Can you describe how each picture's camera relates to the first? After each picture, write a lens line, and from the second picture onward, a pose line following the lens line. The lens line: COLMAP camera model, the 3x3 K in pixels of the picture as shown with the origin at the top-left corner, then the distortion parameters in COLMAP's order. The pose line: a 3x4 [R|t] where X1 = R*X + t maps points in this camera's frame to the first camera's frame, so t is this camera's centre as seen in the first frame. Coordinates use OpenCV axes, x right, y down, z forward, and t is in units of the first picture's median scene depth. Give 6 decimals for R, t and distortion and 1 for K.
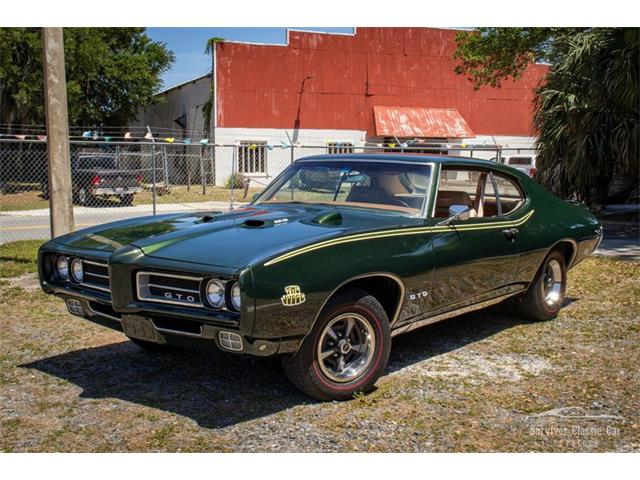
lens RADIAL K [[870.1, 0, 342.9], [0, 870.1, 238.3], [0, 0, 1]] dist [-0.021639, 0.024585]
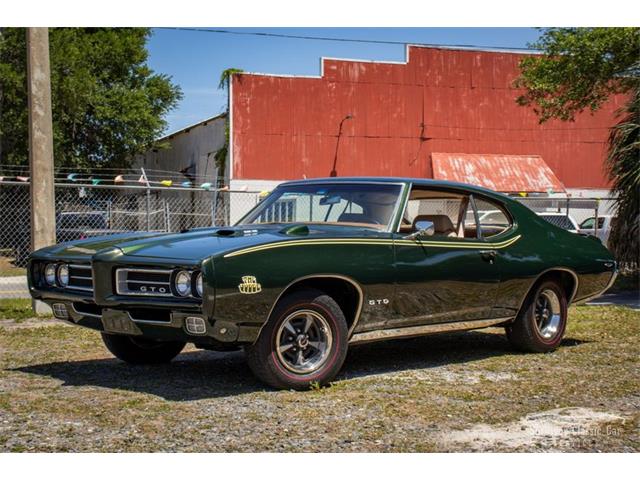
lens RADIAL K [[1232.5, 0, 320.0], [0, 1232.5, 240.0], [0, 0, 1]] dist [0.175022, 0.132390]
pose [[0.996285, -0.000031, -0.086113, 0.107753], [-0.007666, 0.995997, -0.089052, 0.092659], [0.085771, 0.089382, 0.992297, -0.377813]]
